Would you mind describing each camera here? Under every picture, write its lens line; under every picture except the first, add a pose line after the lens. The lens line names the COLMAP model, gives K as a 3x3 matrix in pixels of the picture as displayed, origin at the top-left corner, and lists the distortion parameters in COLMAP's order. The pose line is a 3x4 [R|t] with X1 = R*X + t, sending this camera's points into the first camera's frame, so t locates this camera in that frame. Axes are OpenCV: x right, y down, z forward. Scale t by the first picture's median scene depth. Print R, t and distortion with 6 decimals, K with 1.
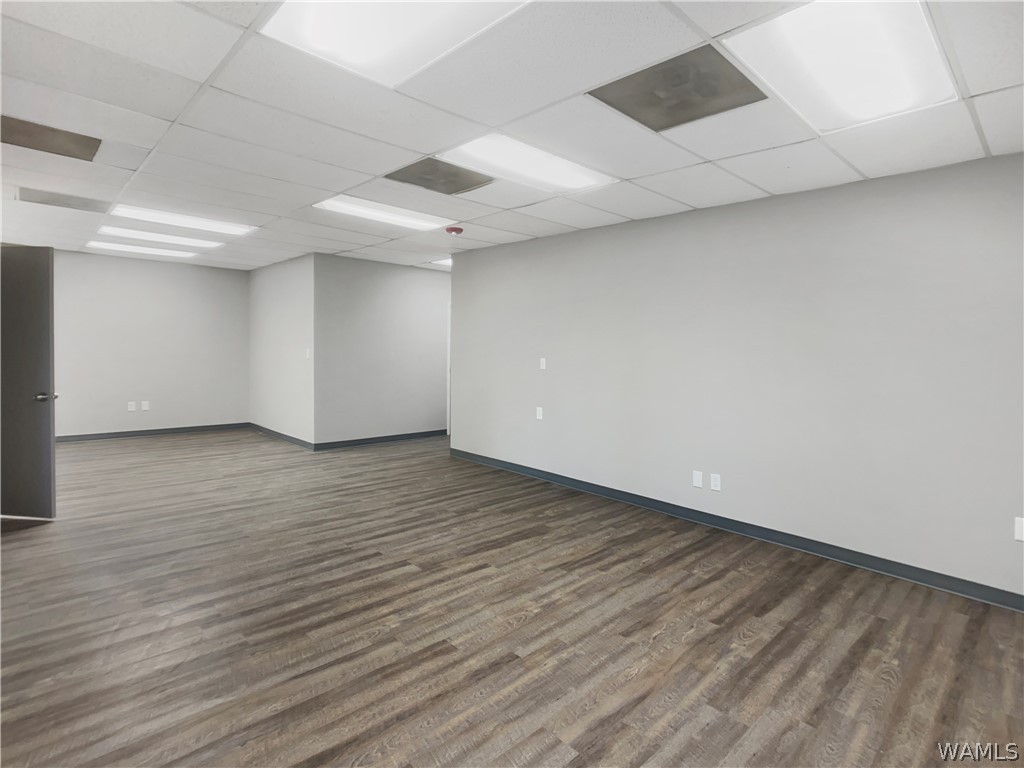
lens RADIAL K [[526.6, 0, 507.9], [0, 526.6, 378.5], [0, 0, 1]] dist [-0.003506, 0.000156]
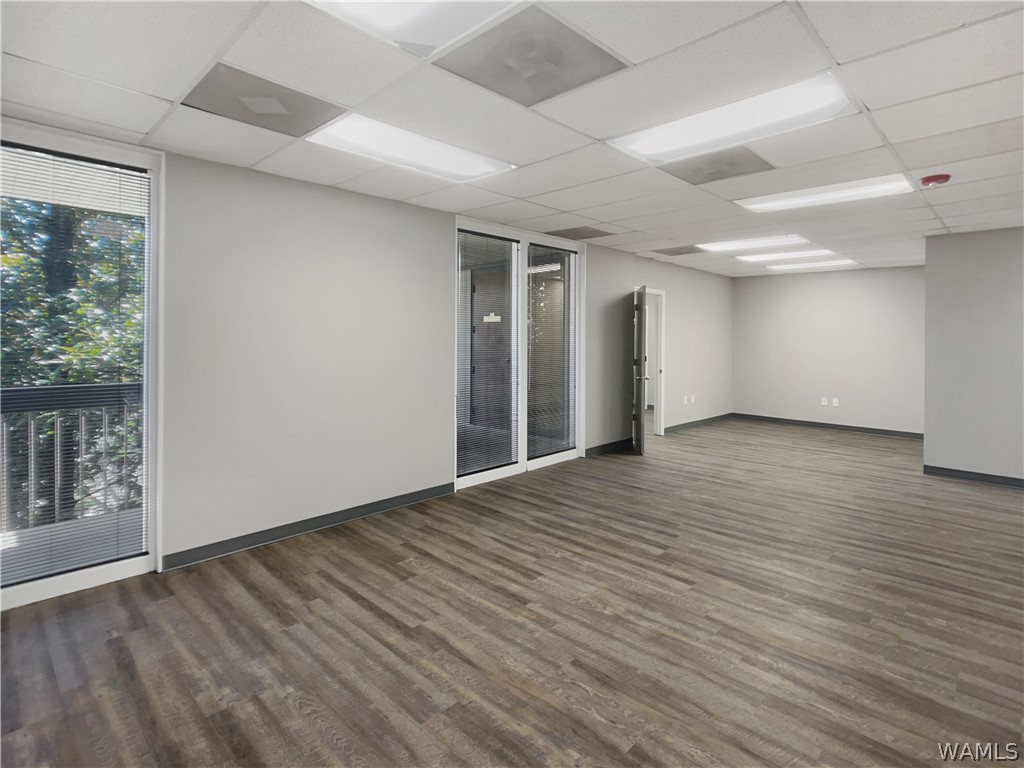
lens RADIAL K [[526.6, 0, 507.9], [0, 526.6, 378.5], [0, 0, 1]] dist [-0.003506, 0.000156]
pose [[0.035835, 0.053340, -0.997933, 1.090728], [-0.070796, 0.996201, 0.050706, -0.014317], [0.996847, 0.068833, 0.039475, 0.850750]]
